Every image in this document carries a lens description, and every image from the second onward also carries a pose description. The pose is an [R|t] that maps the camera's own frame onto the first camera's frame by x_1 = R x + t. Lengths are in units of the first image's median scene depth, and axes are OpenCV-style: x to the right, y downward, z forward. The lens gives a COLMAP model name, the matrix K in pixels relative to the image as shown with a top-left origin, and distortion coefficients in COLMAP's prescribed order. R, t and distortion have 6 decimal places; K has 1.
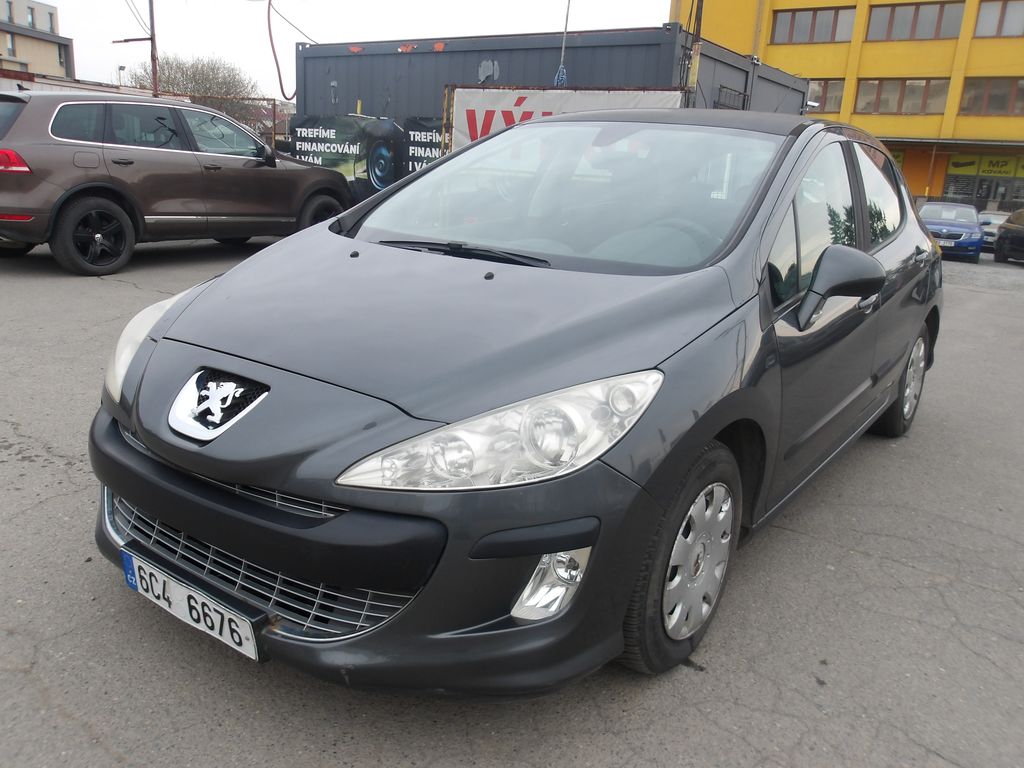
lens RADIAL K [[833.6, 0, 512.0], [0, 833.6, 384.0], [0, 0, 1]] dist [0.015151, 0.004587]
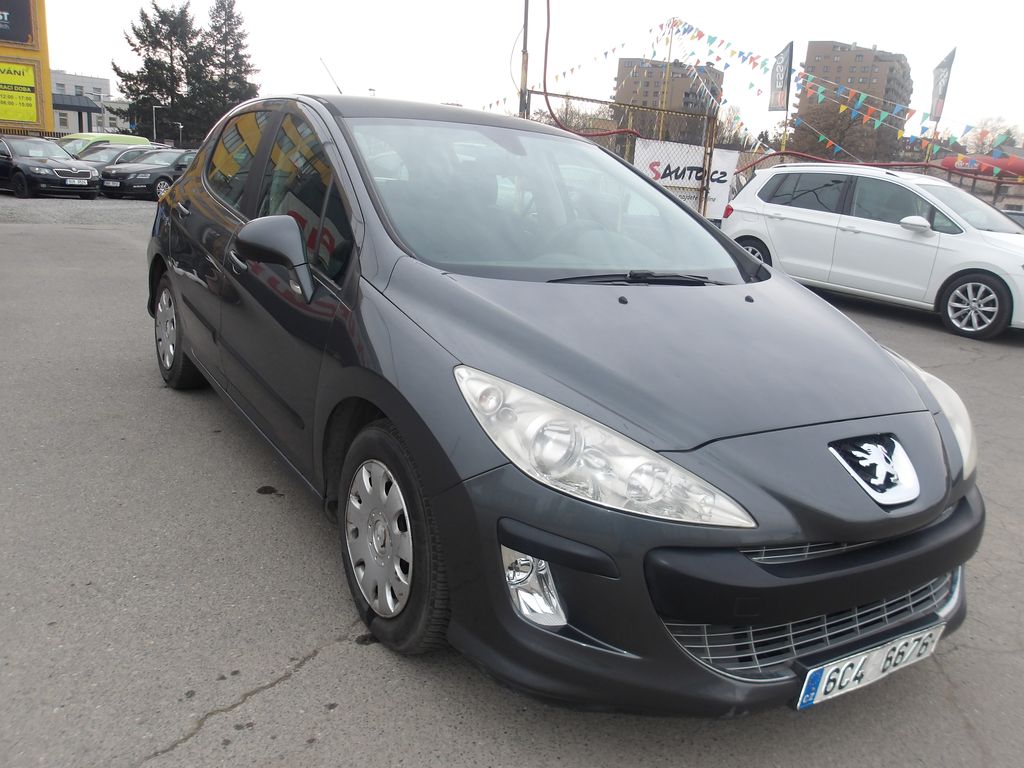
lens RADIAL K [[846.9, 0, 512.0], [0, 846.9, 384.0], [0, 0, 1]] dist [-0.013807, 0.009311]
pose [[0.401678, -0.265228, 0.876532, -0.237533], [0.185027, 0.960907, 0.205969, -0.062167], [-0.896895, 0.079449, 0.435049, 0.158534]]
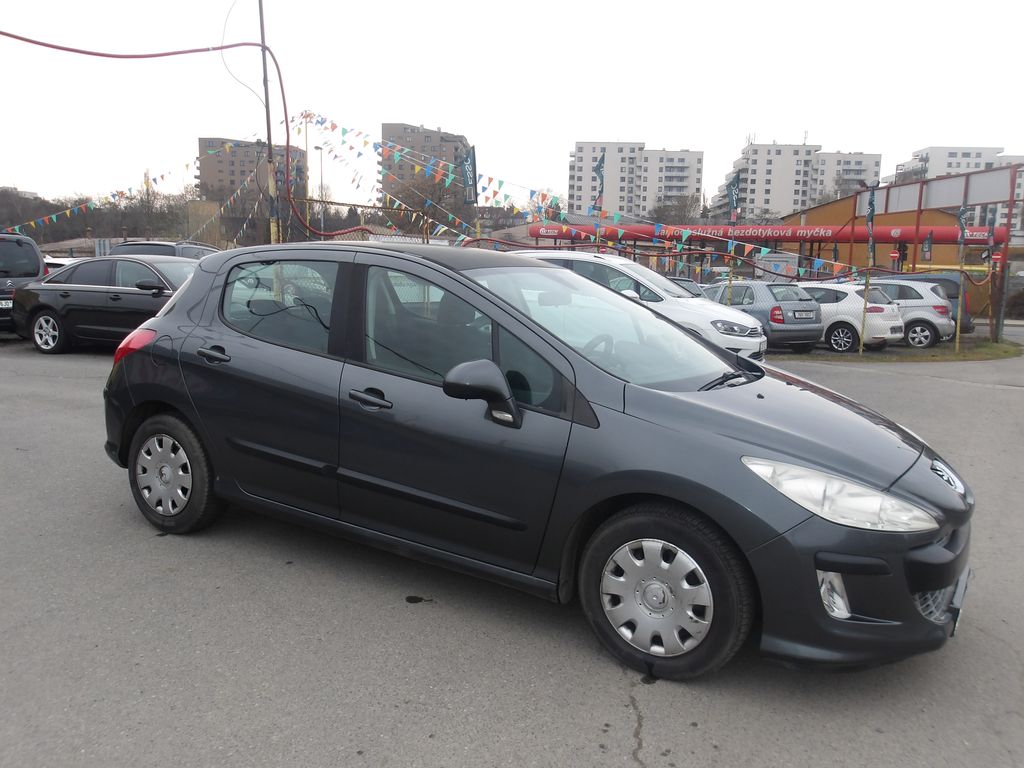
lens RADIAL K [[836.0, 0, 512.0], [0, 836.0, 384.0], [0, 0, 1]] dist [0.002879, 0.005322]
pose [[-0.033644, -0.213022, 0.976468, -0.324721], [0.230454, 0.949039, 0.214979, -0.122219], [-0.972501, 0.232264, 0.017162, 0.301116]]
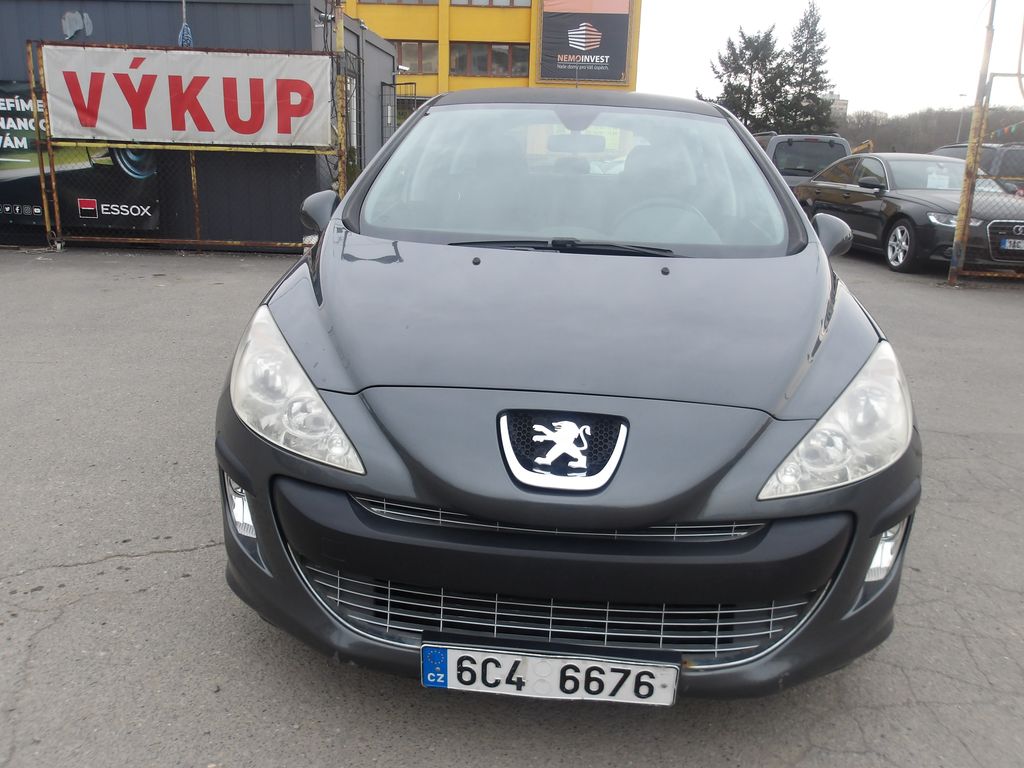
lens RADIAL K [[833.6, 0, 512.0], [0, 833.6, 384.0], [0, 0, 1]] dist [0.015151, 0.004587]
pose [[0.860335, -0.173217, 0.479395, -0.136027], [0.152000, 0.984883, 0.083078, -0.020855], [-0.486538, 0.001393, 0.873658, 0.042916]]
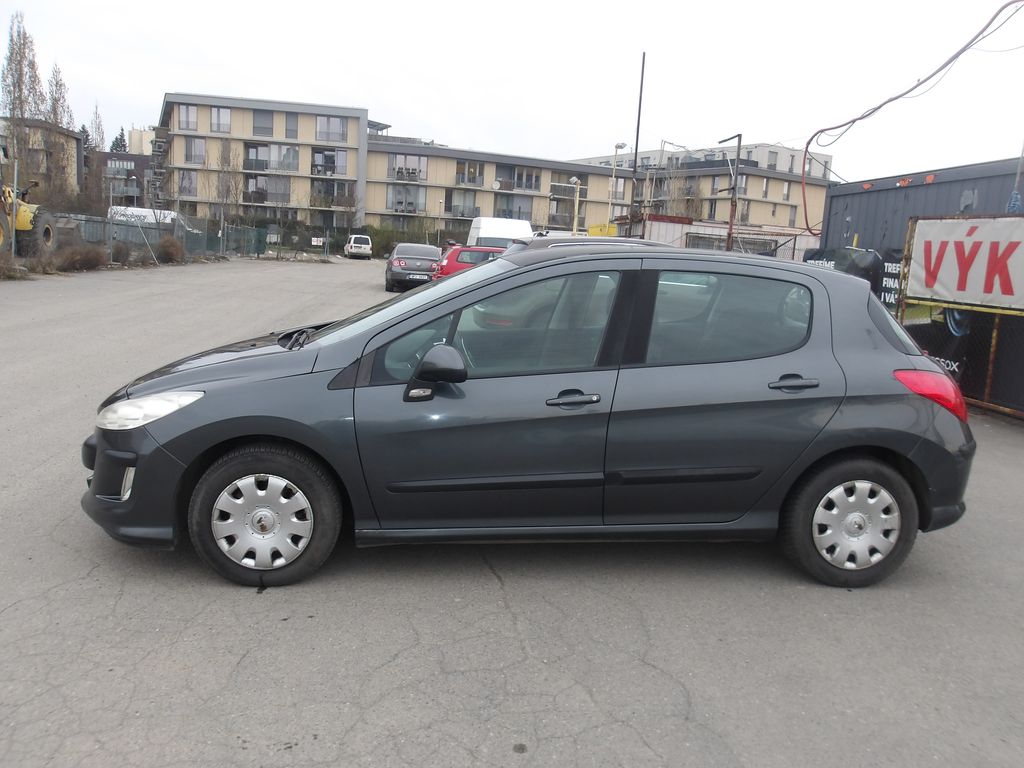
lens RADIAL K [[846.9, 0, 512.0], [0, 846.9, 384.0], [0, 0, 1]] dist [-0.013807, 0.009311]
pose [[0.690057, 0.095552, -0.717420, 0.358567], [-0.202169, 0.977238, -0.064301, -0.009464], [0.694945, 0.189411, 0.693667, 0.028041]]
